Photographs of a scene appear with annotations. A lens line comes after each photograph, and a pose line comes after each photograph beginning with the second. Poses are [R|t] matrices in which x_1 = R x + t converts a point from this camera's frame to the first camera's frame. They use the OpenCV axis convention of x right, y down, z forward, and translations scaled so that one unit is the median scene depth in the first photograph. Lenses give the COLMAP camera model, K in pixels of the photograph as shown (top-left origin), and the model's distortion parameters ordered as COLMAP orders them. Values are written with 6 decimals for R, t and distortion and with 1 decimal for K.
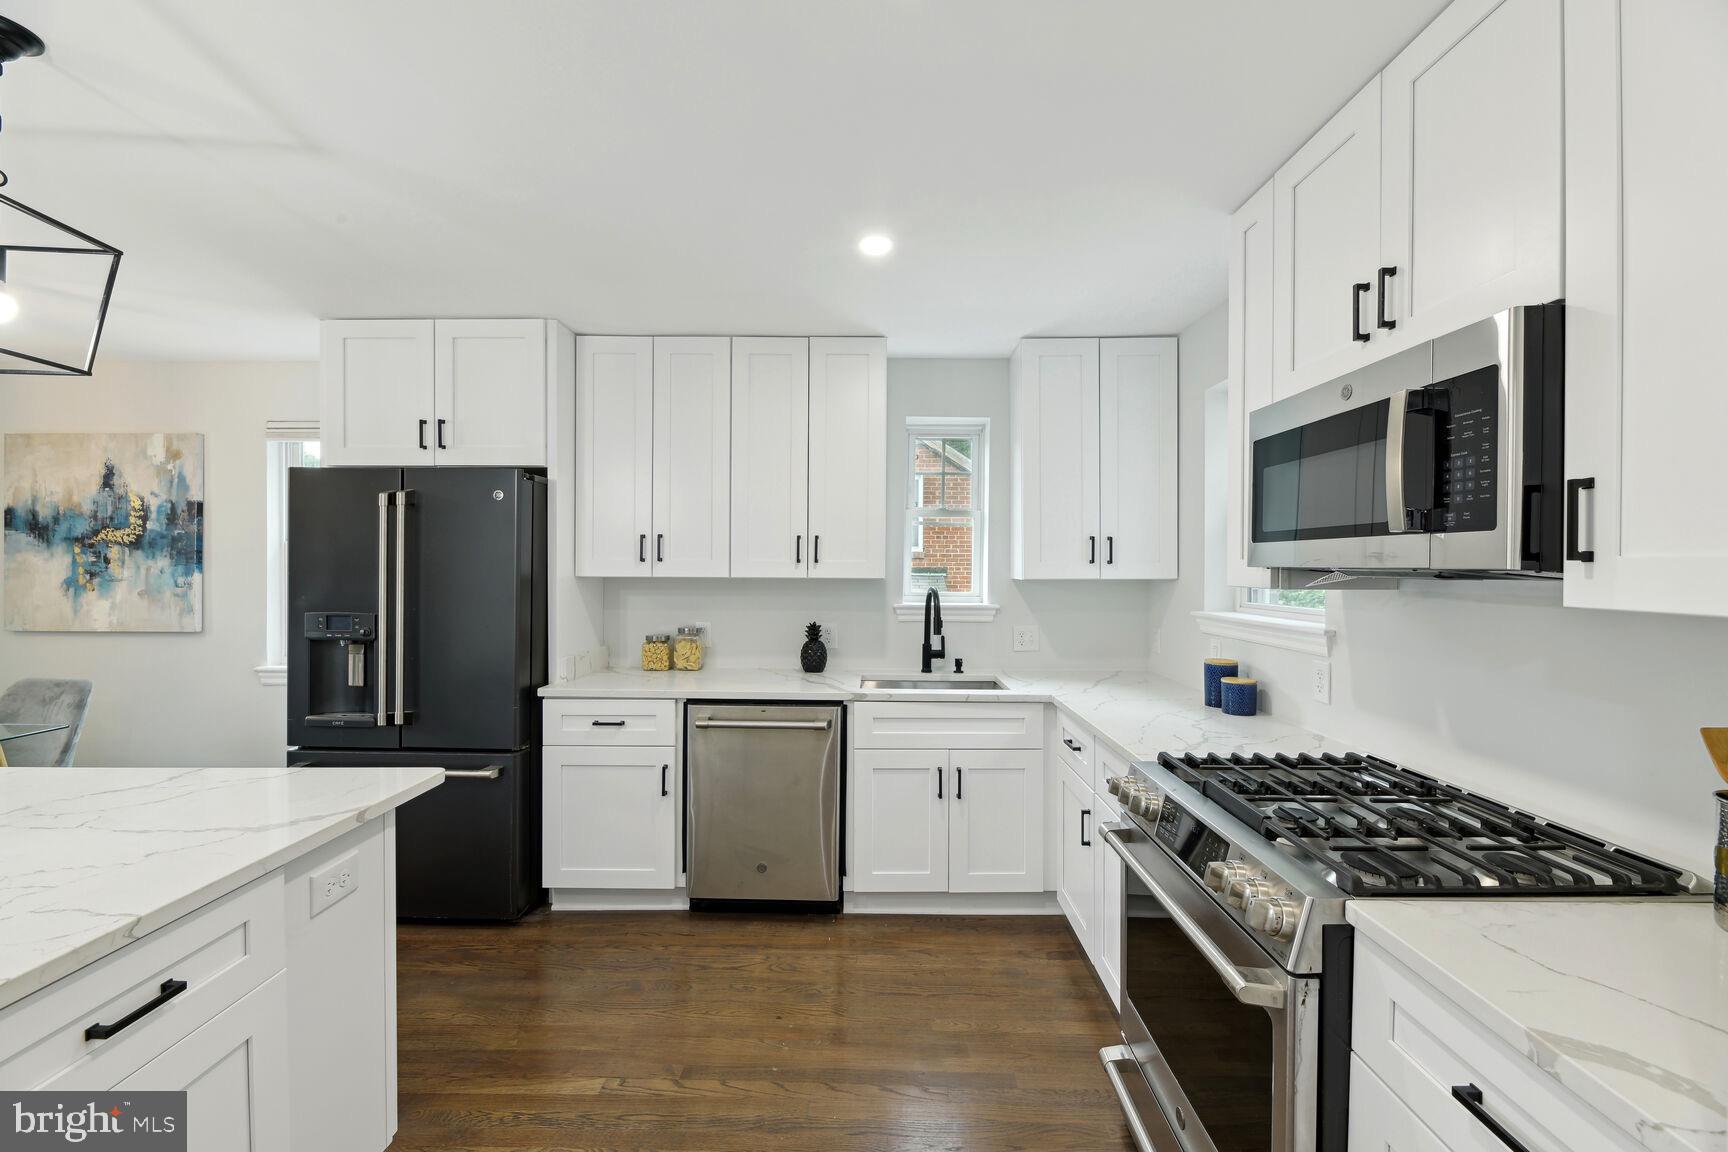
lens RADIAL K [[705.5, 0, 869.1], [0, 705.5, 564.2], [0, 0, 1]] dist [0.000872, -0.000126]
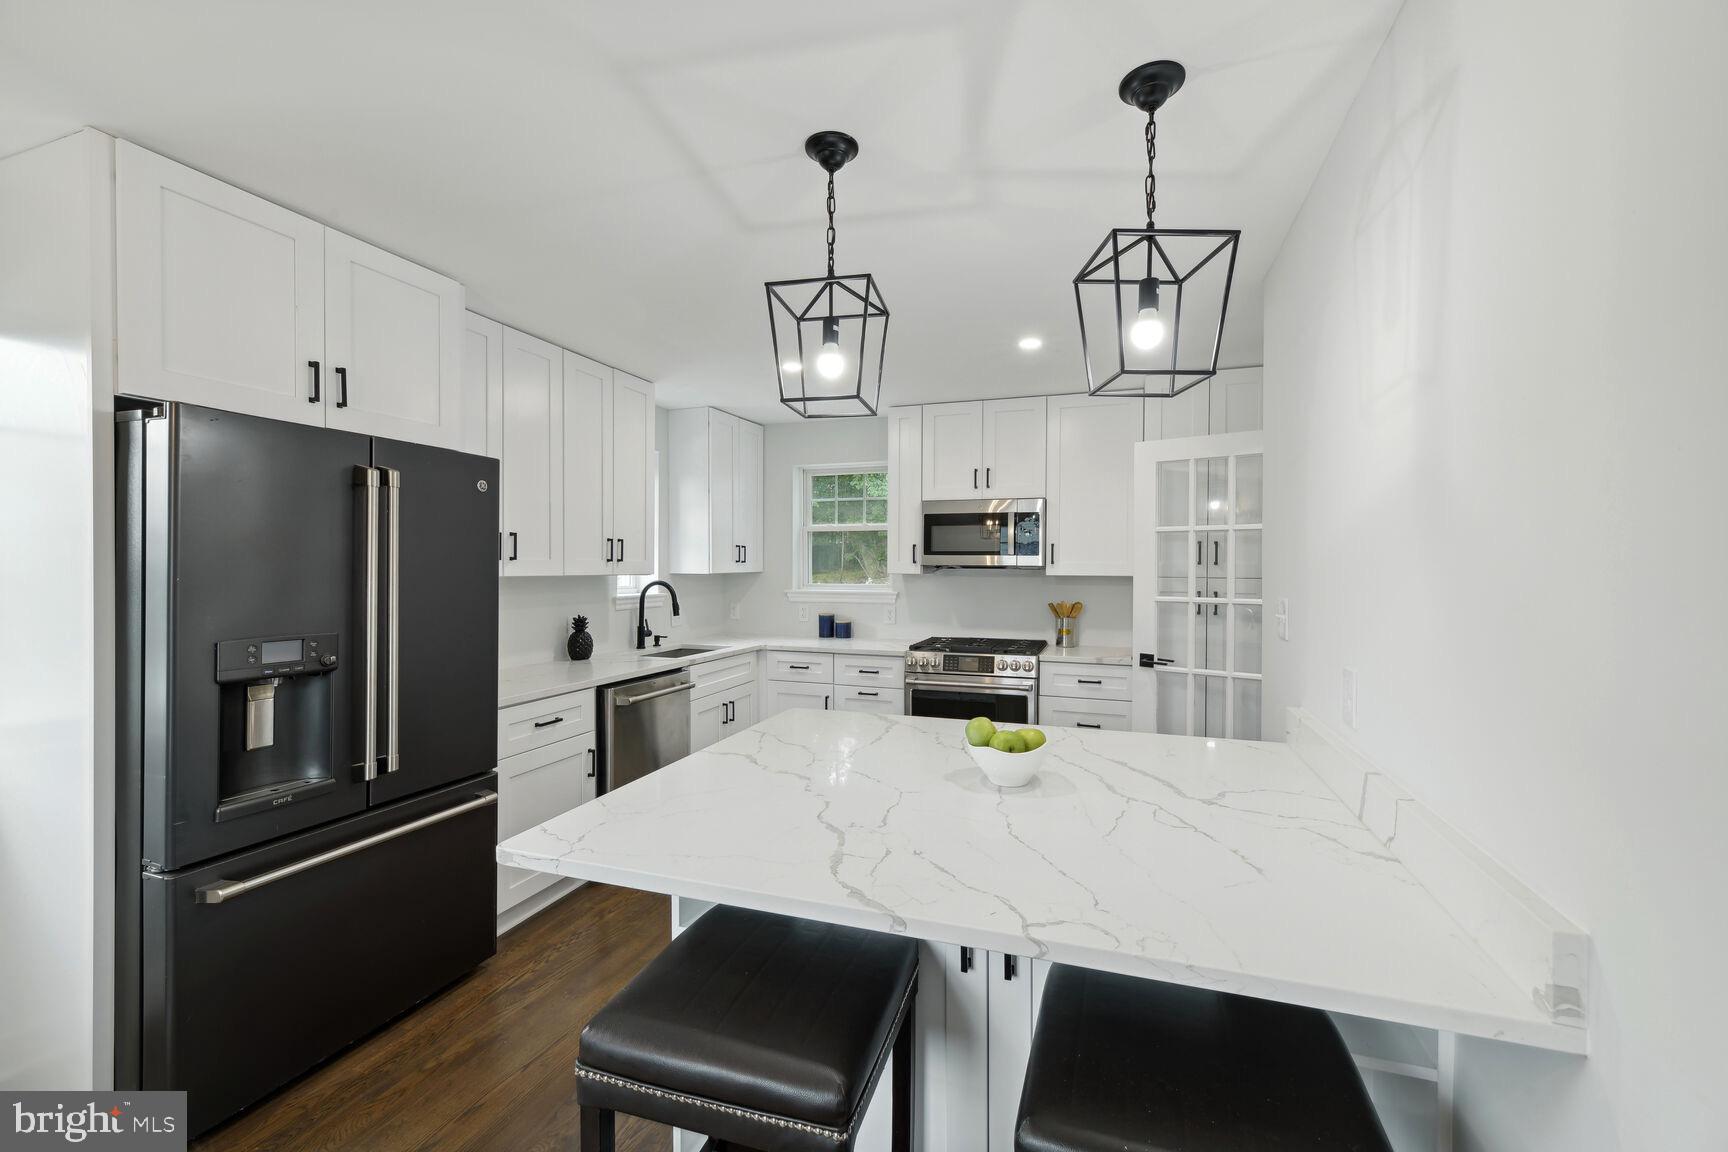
lens RADIAL K [[705.5, 0, 869.1], [0, 705.5, 564.2], [0, 0, 1]] dist [0.000872, -0.000126]
pose [[0.321282, -0.001395, 0.946983, -1.176625], [-0.003191, 0.999992, 0.002556, -0.003015], [-0.946978, -0.003843, 0.321275, 0.248337]]
